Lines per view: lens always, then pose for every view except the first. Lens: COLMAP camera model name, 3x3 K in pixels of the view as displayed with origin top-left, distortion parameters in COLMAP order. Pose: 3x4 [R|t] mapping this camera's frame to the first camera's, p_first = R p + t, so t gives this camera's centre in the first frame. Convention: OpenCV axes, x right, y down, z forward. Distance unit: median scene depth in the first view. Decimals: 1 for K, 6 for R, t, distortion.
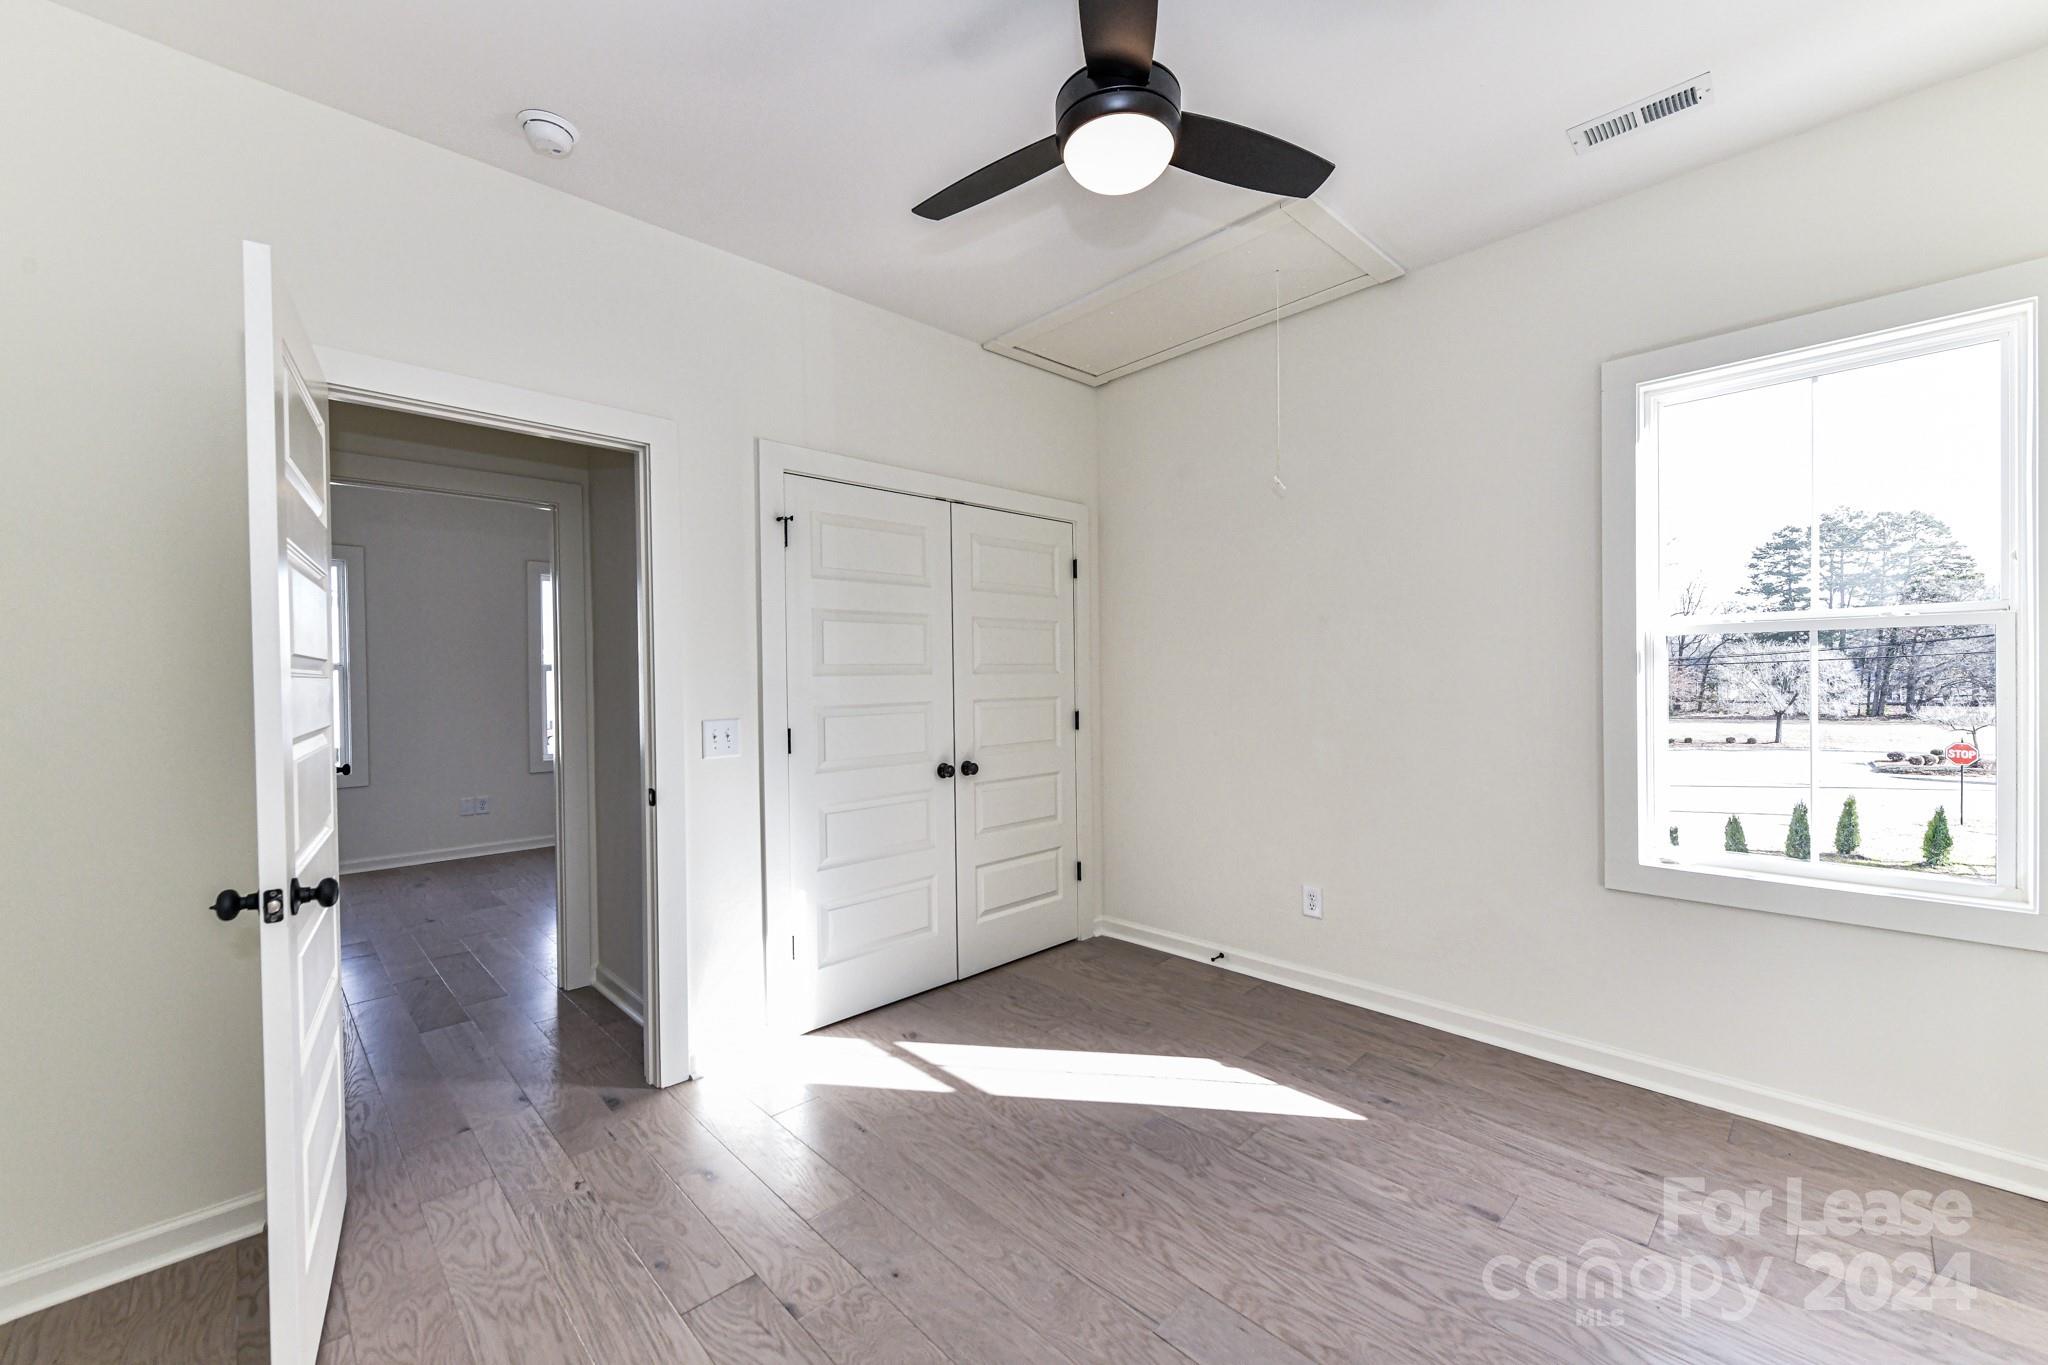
lens RADIAL K [[809.7, 0, 1042.3], [0, 809.7, 696.4], [0, 0, 1]] dist [0.006414, -0.002565]
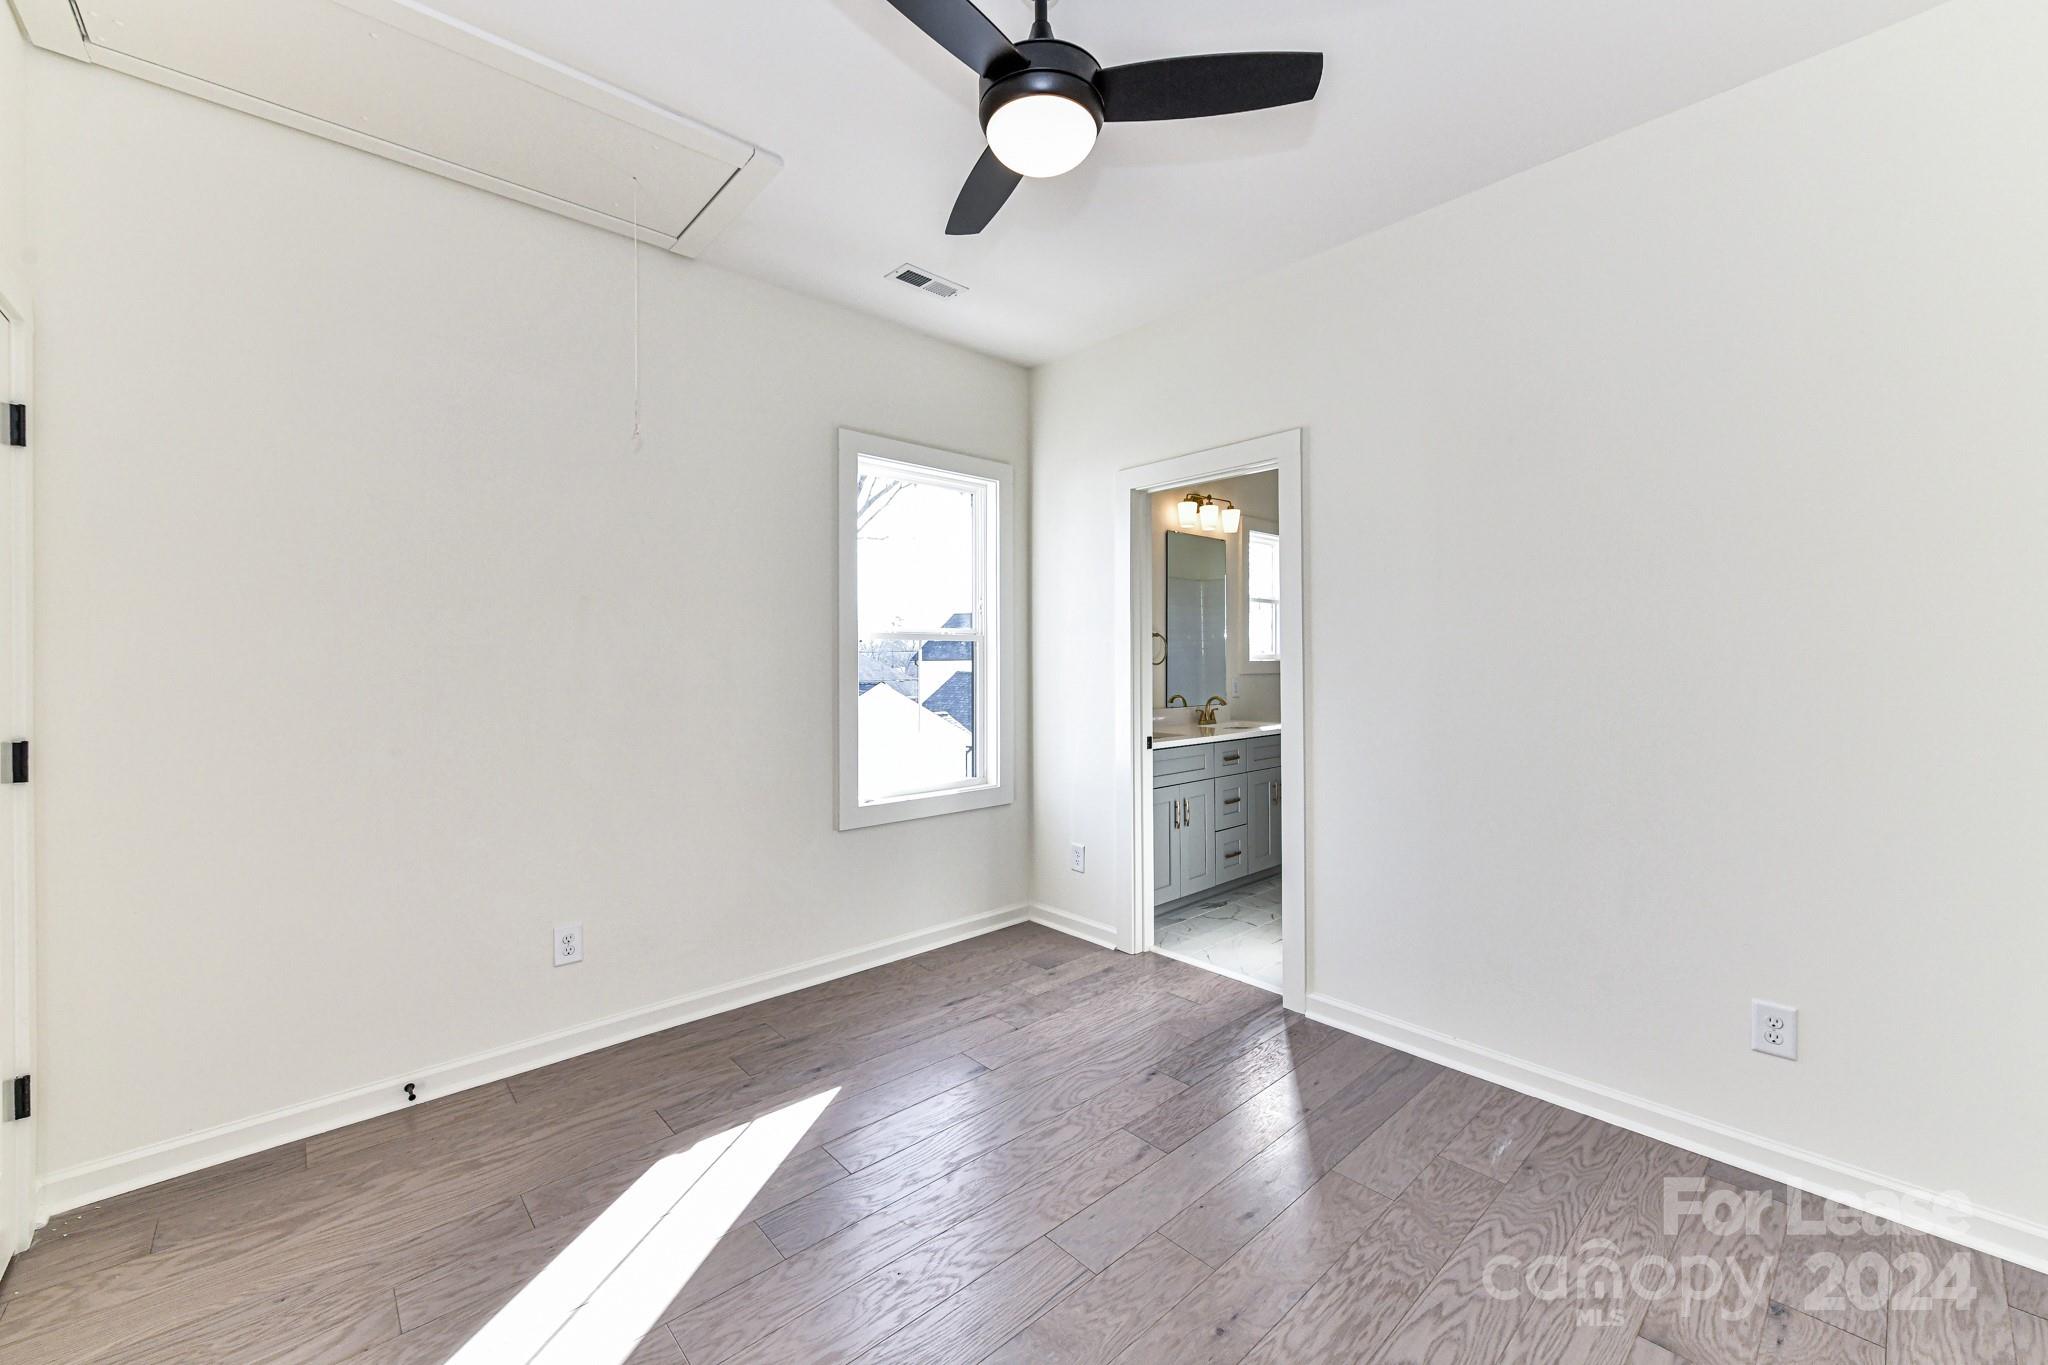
lens RADIAL K [[809.7, 0, 1018.6], [0, 809.7, 683.0], [0, 0, 1]] dist [0.006414, -0.002565]
pose [[0.041336, -0.013359, 0.999056, -0.712137], [0.023970, 0.999636, 0.012375, -0.012483], [-0.998858, 0.023436, 0.041642, 0.795533]]
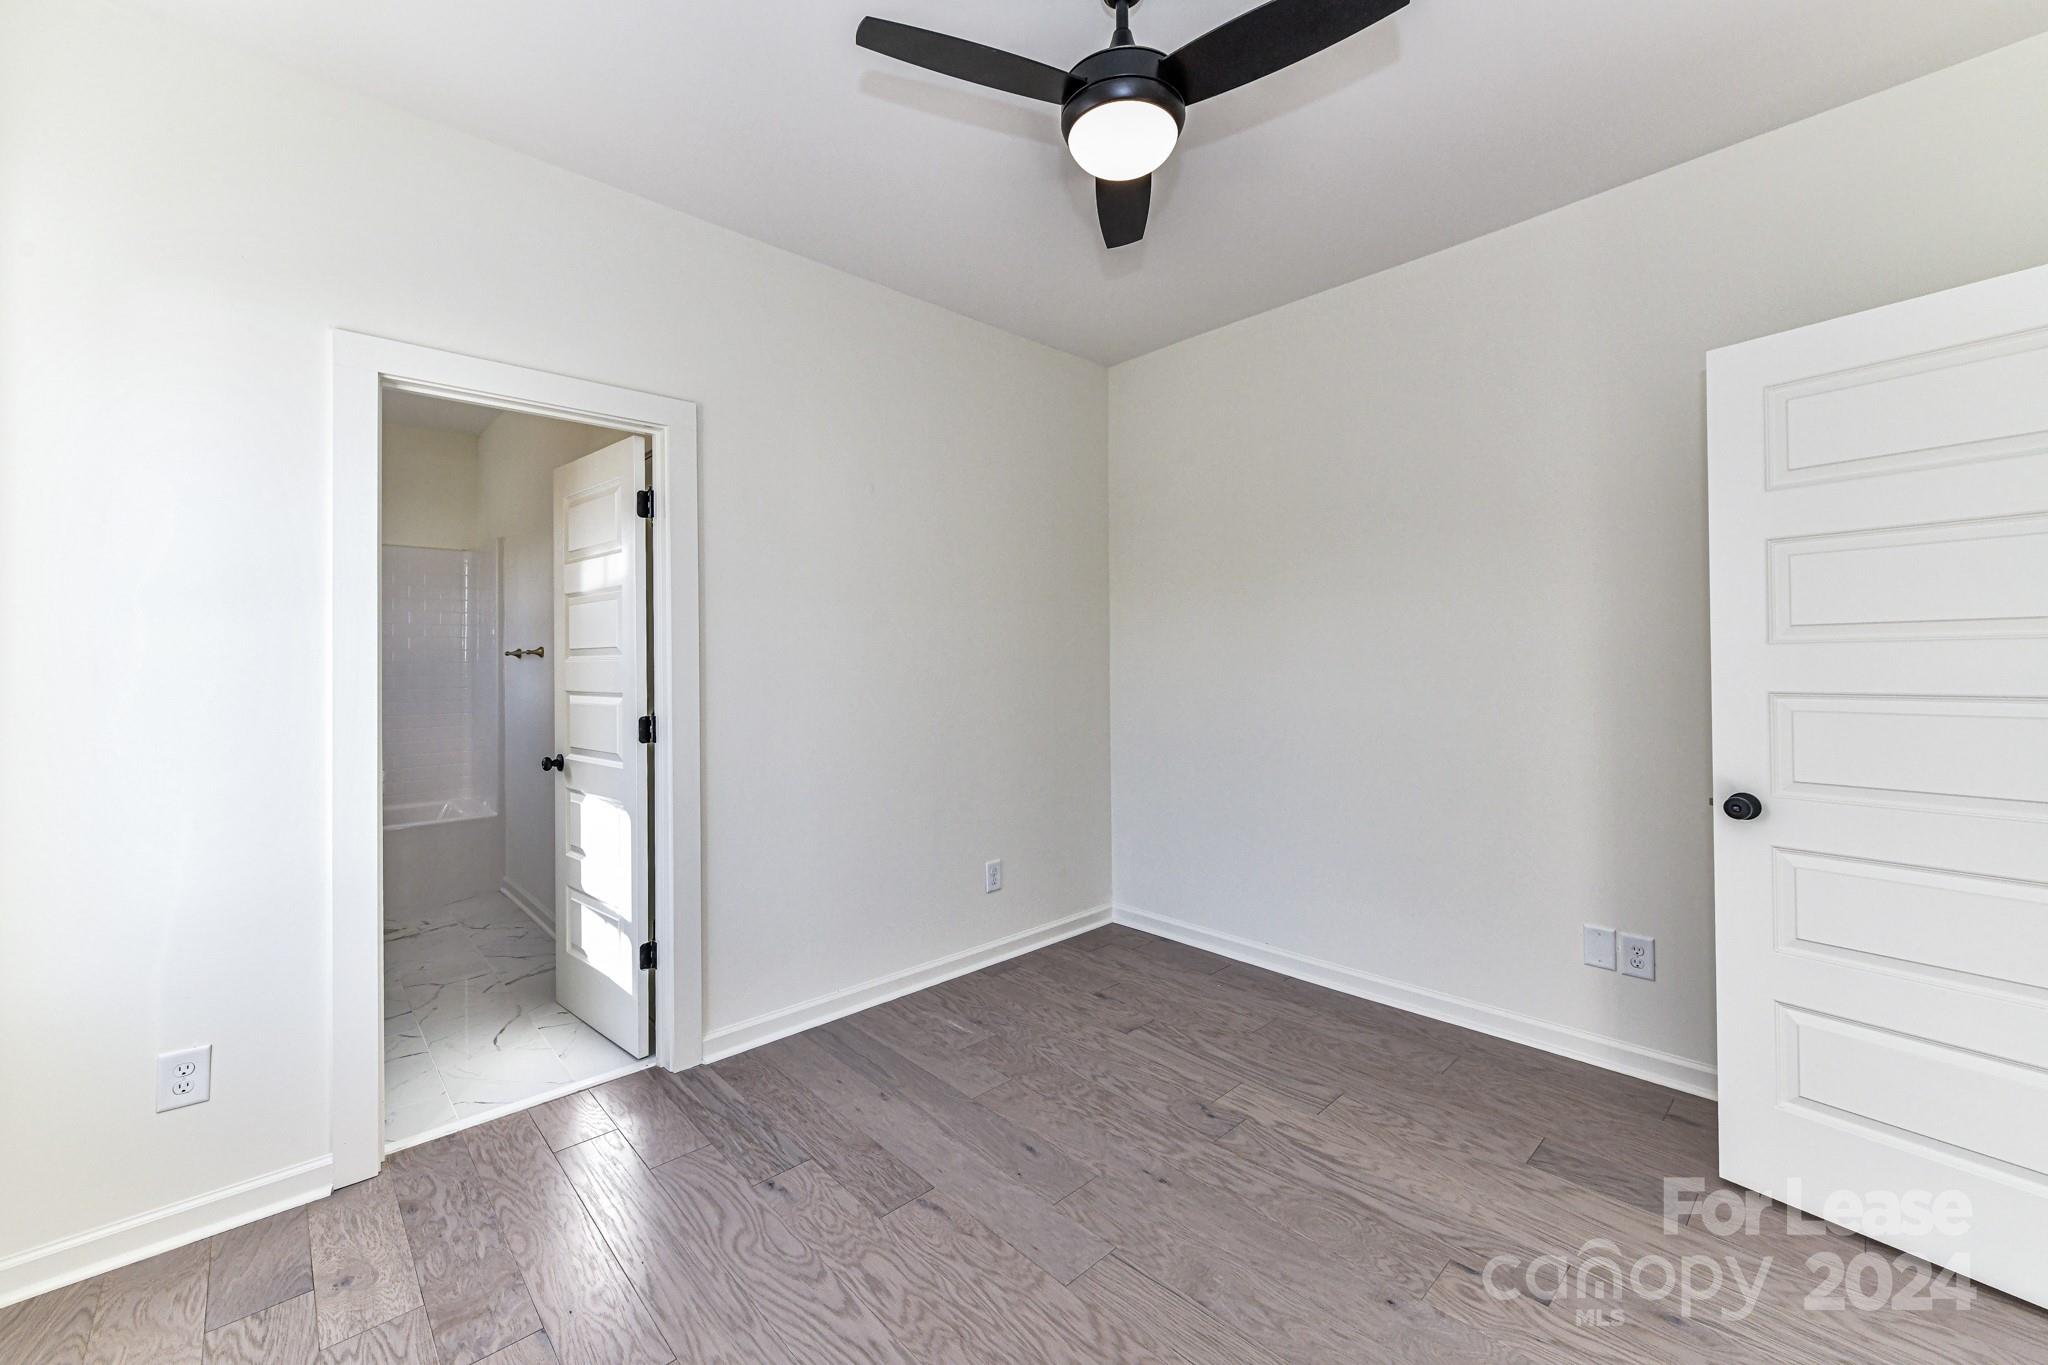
lens RADIAL K [[809.7, 0, 1042.9], [0, 809.7, 646.6], [0, 0, 1]] dist [0.006414, -0.002565]
pose [[-0.999583, 0.026932, 0.010384, 0.154949], [0.026926, 0.999637, -0.000737, -0.034925], [-0.010400, -0.000457, -0.999946, 1.618570]]
